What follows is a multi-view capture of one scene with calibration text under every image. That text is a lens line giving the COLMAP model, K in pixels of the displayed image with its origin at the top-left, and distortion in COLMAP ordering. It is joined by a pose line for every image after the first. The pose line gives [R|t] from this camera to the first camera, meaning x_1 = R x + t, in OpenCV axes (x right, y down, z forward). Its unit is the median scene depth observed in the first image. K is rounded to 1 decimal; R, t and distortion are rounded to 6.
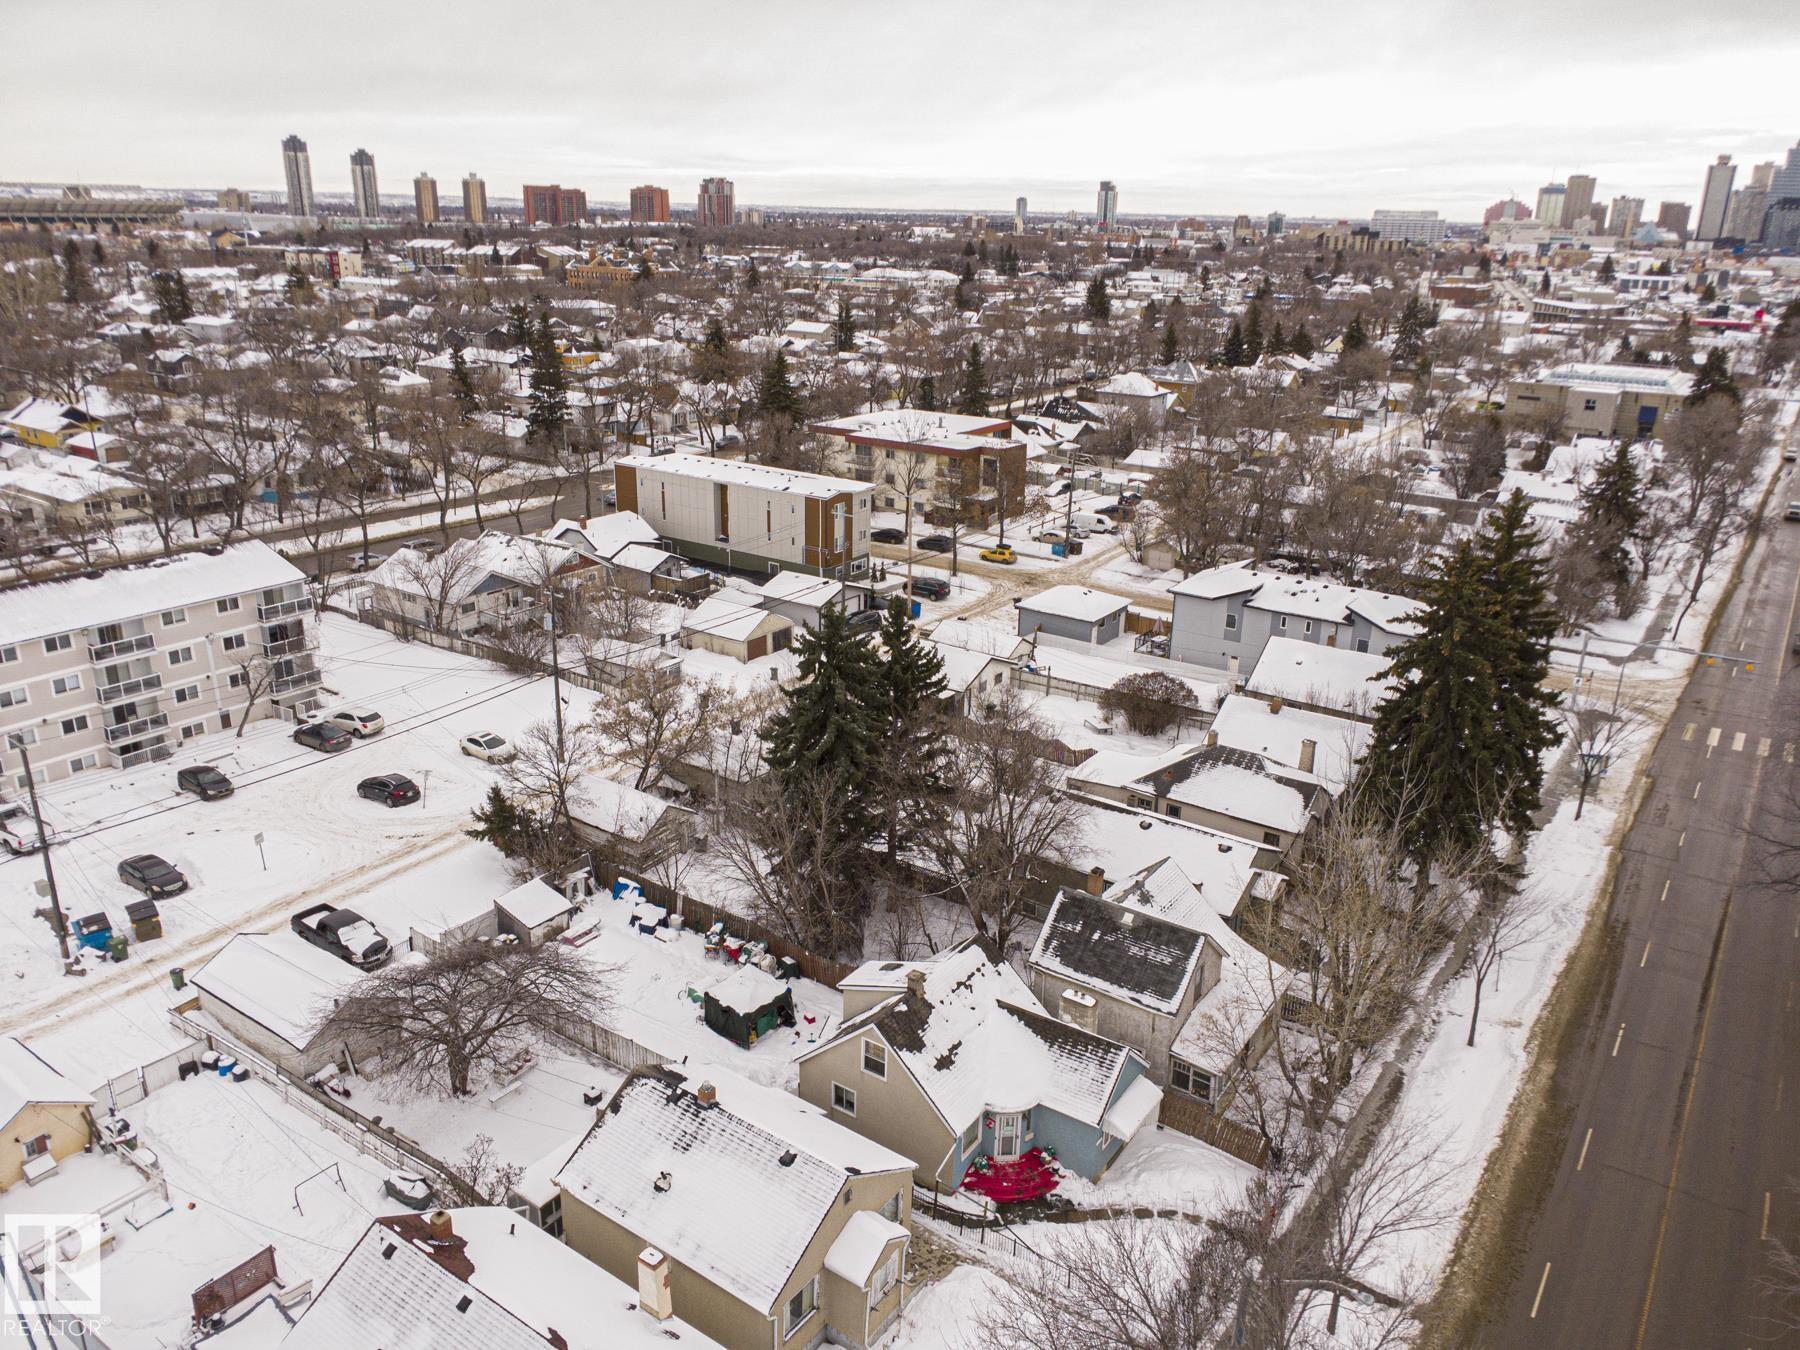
lens RADIAL K [[1305.2, 0, 902.0], [0, 1305.2, 671.2], [0, 0, 1]] dist [0.015352, -0.014997]
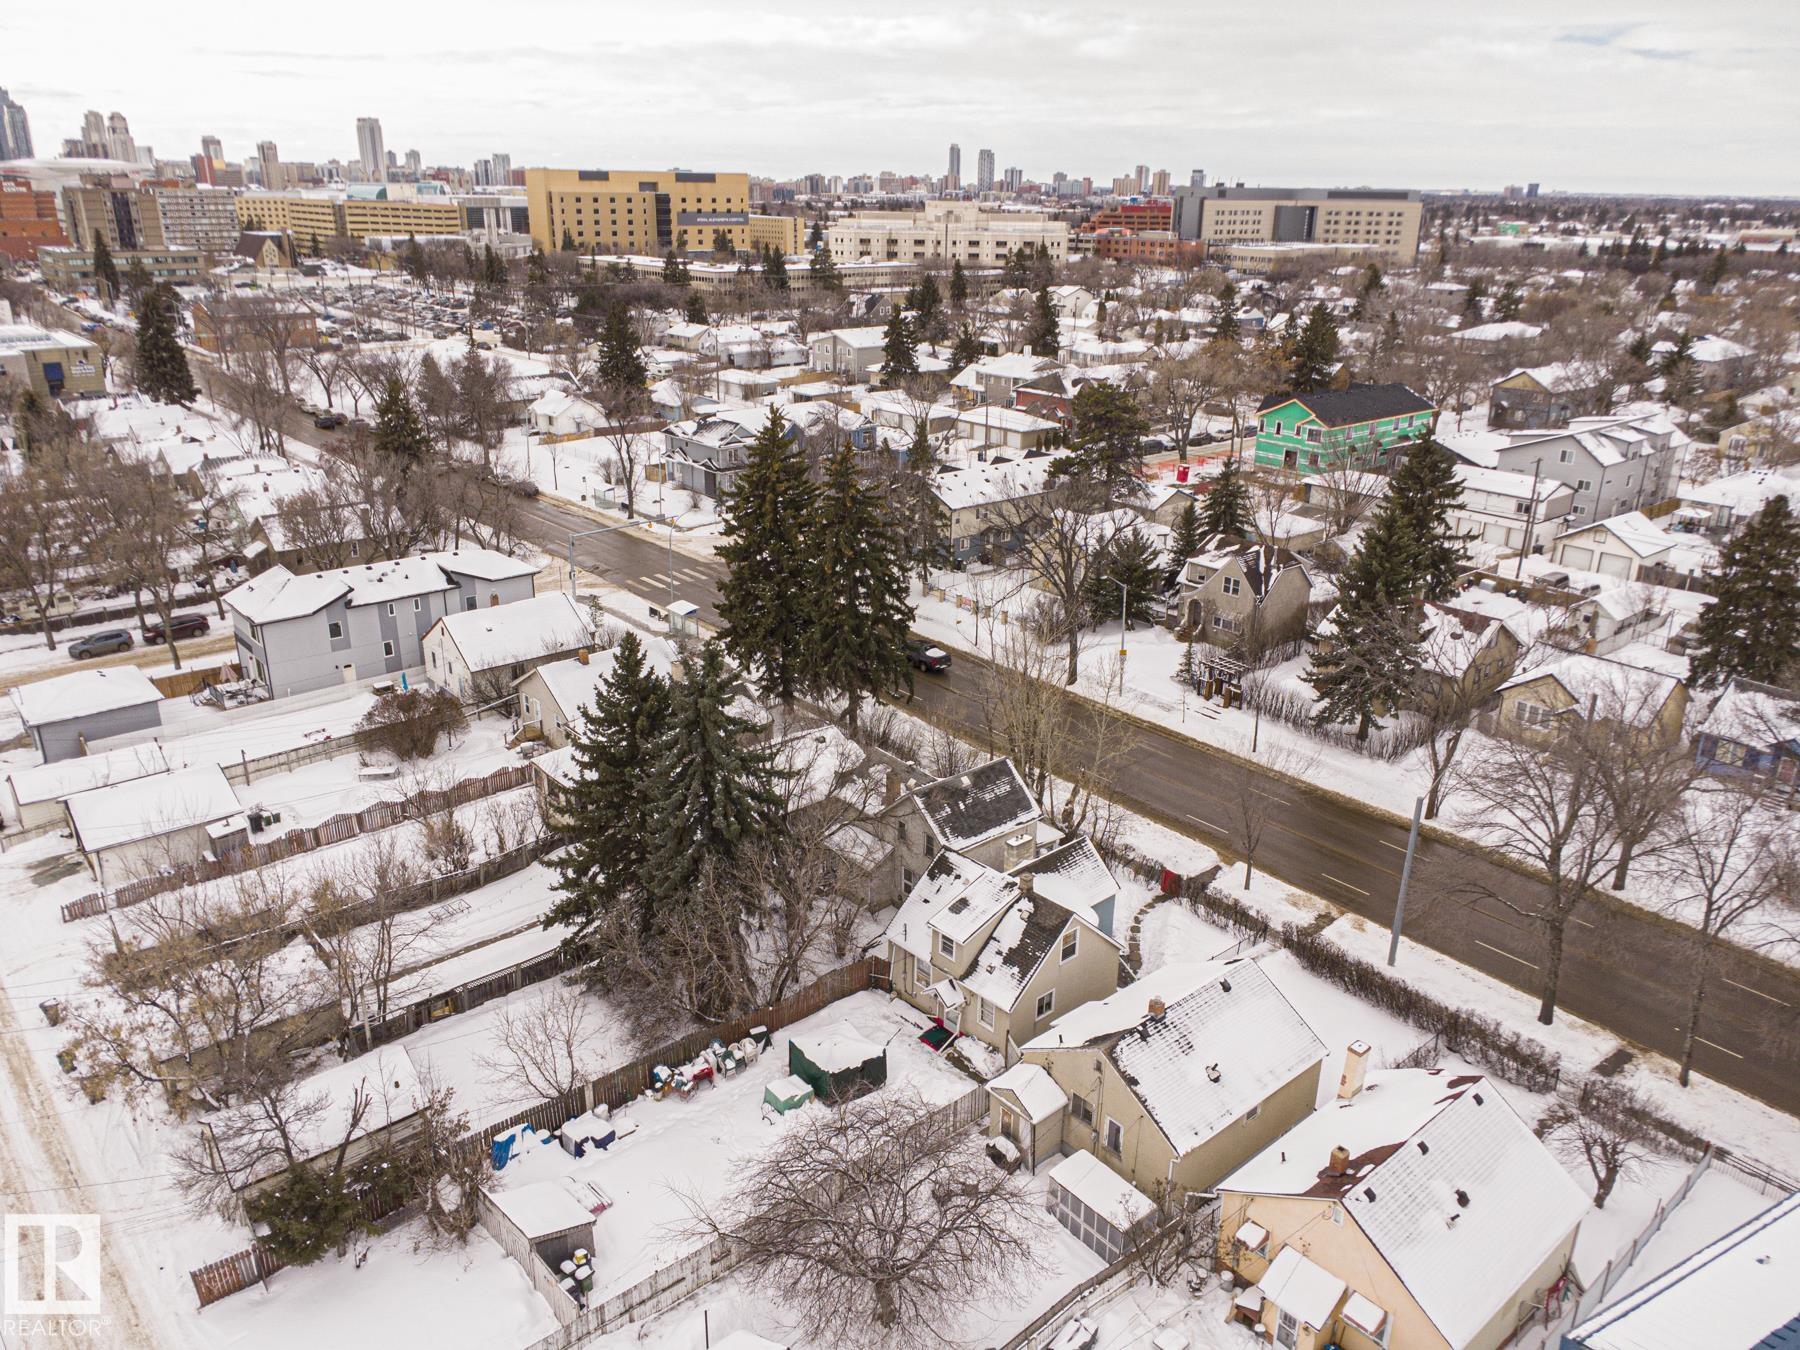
lens RADIAL K [[1305.2, 0, 902.0], [0, 1305.2, 671.2], [0, 0, 1]] dist [0.015352, -0.014997]
pose [[0.246212, -0.356805, 0.901149, -0.468160], [0.314444, 0.908886, 0.273956, -0.132926], [-0.916790, 0.215909, 0.335974, 0.320269]]
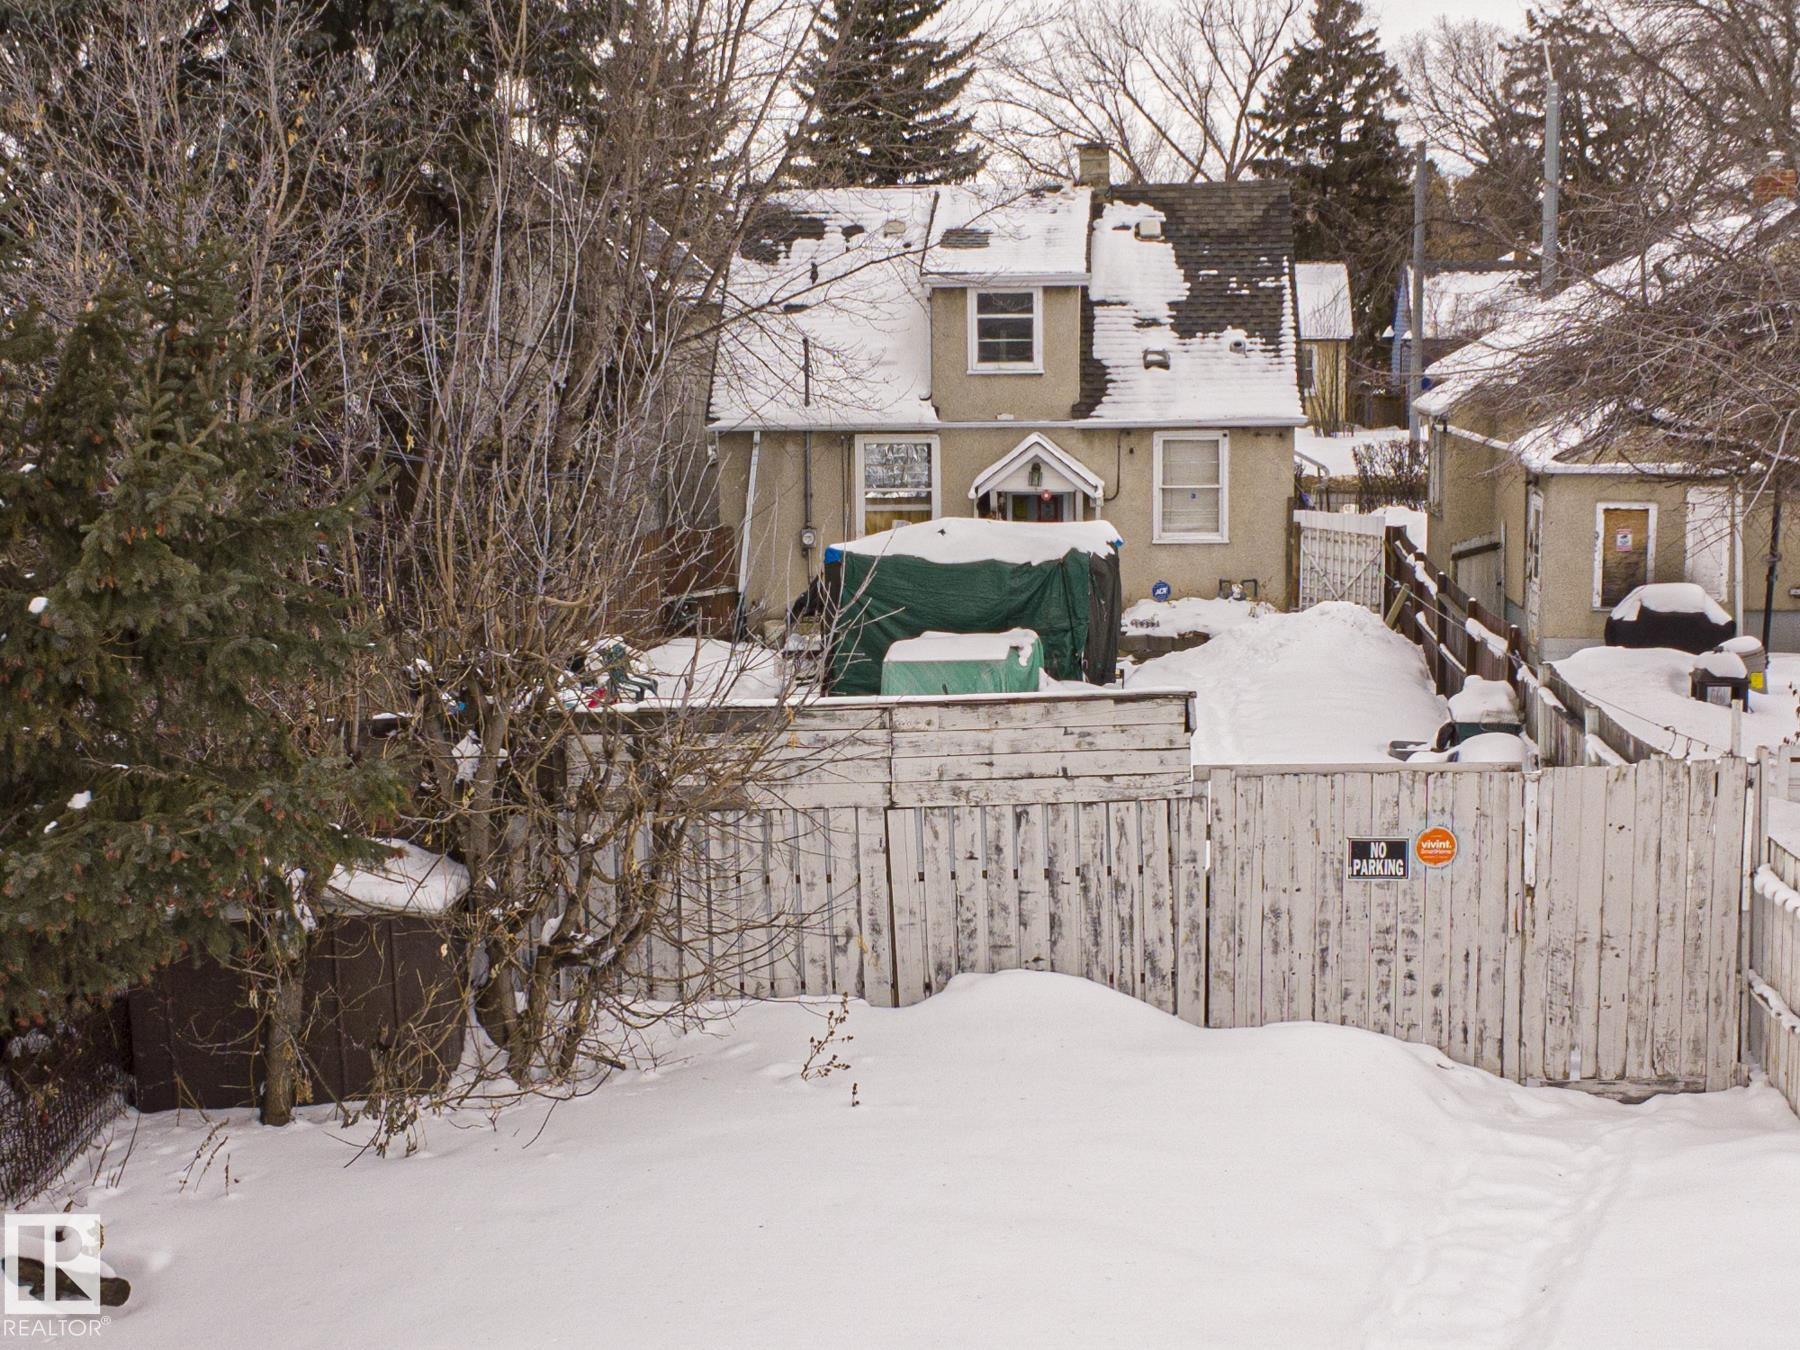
lens RADIAL K [[2615.4, 0, 903.3], [0, 2615.4, 665.3], [0, 0, 1]] dist [-0.052081, 0.318016]
pose [[-0.502454, -0.133732, 0.854199, -0.300007], [0.283573, 0.907826, 0.308930, 0.056790], [-0.816778, 0.397451, -0.418218, 0.675475]]
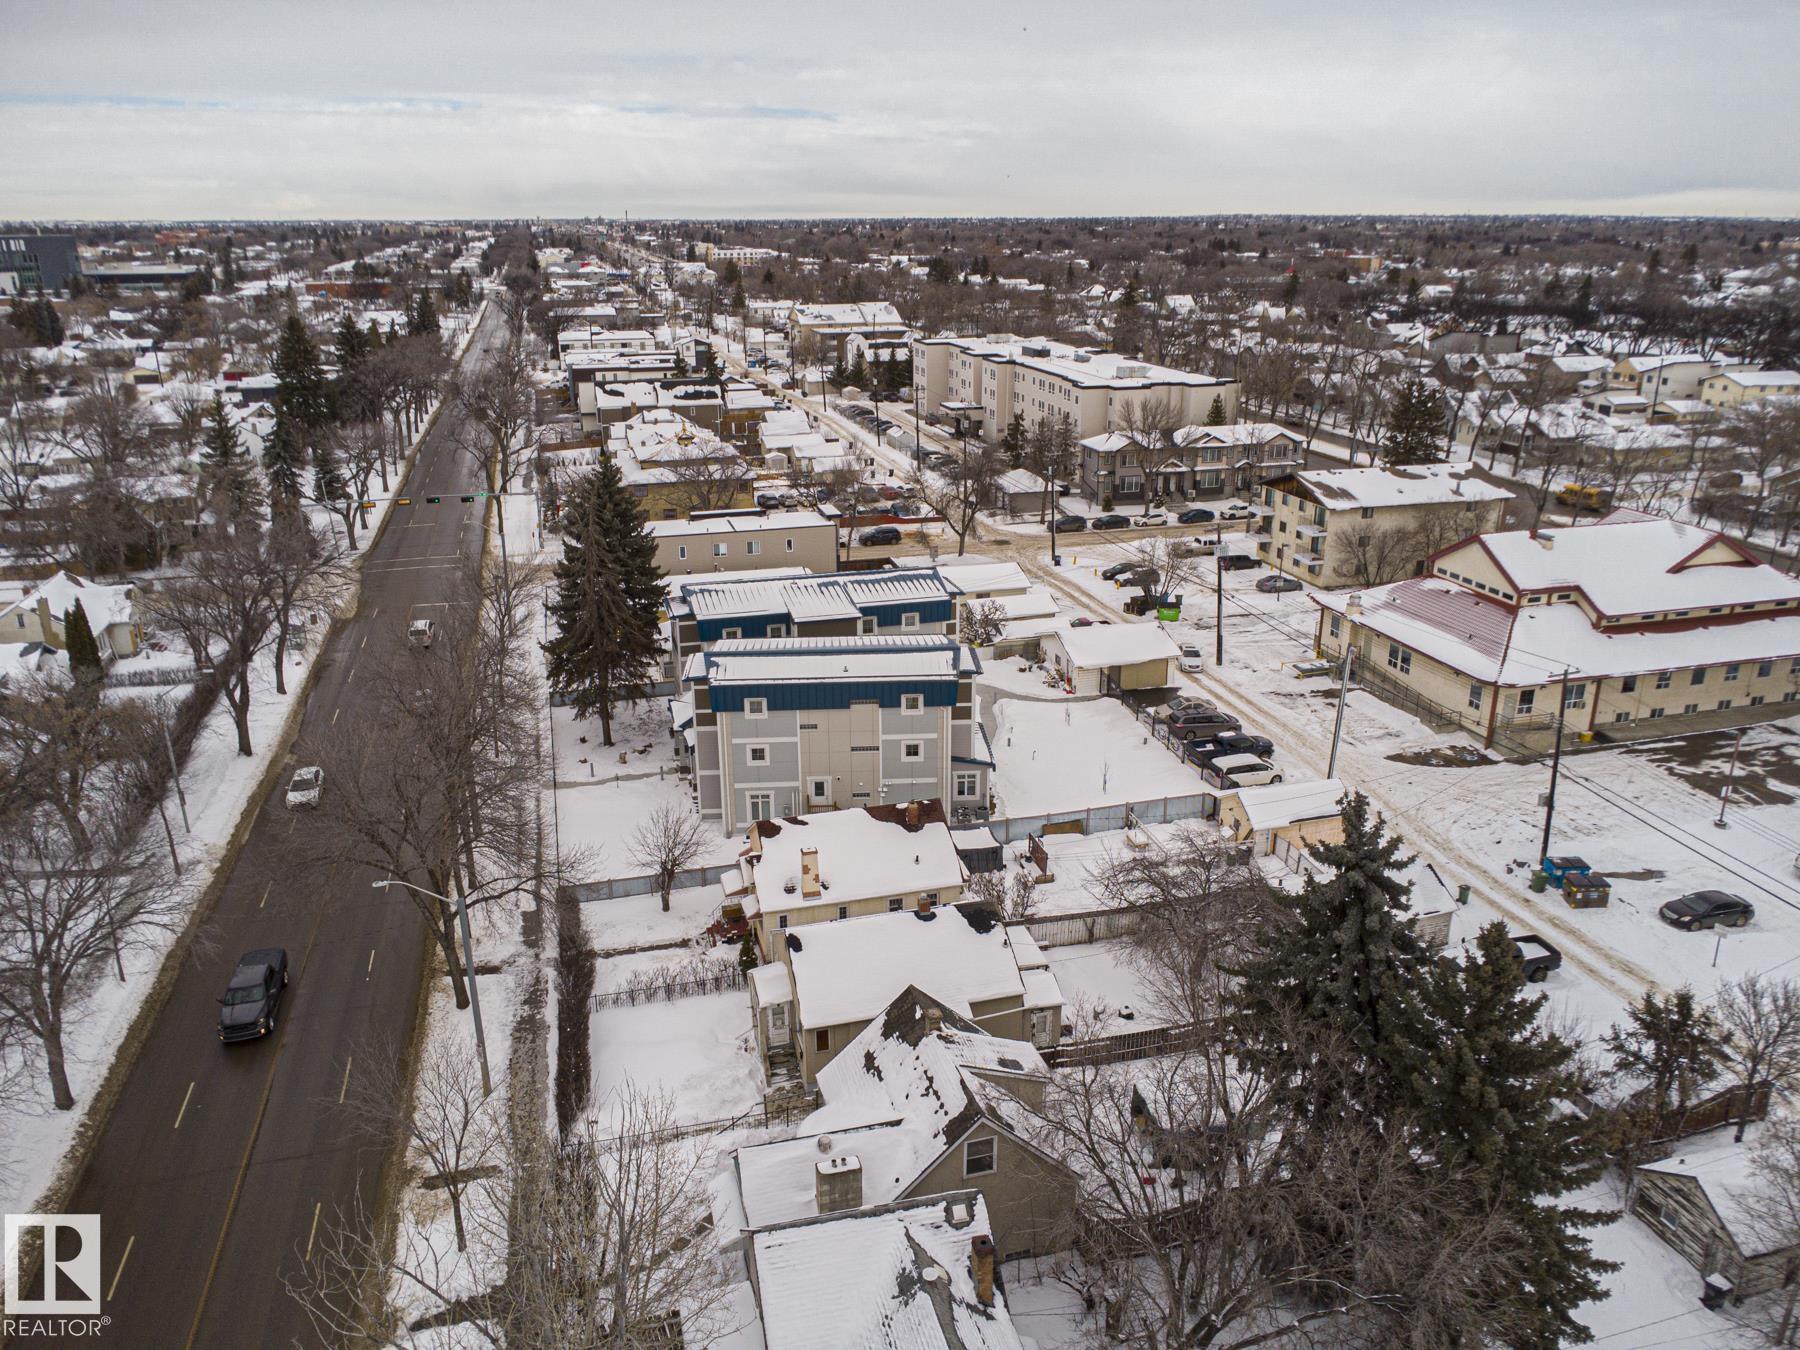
lens RADIAL K [[1305.2, 0, 902.0], [0, 1305.2, 671.2], [0, 0, 1]] dist [0.015352, -0.014997]
pose [[-0.639053, 0.234687, -0.732485, 0.311223], [-0.266051, 0.826084, 0.496791, -0.205075], [0.721685, 0.512354, -0.465473, 0.614174]]
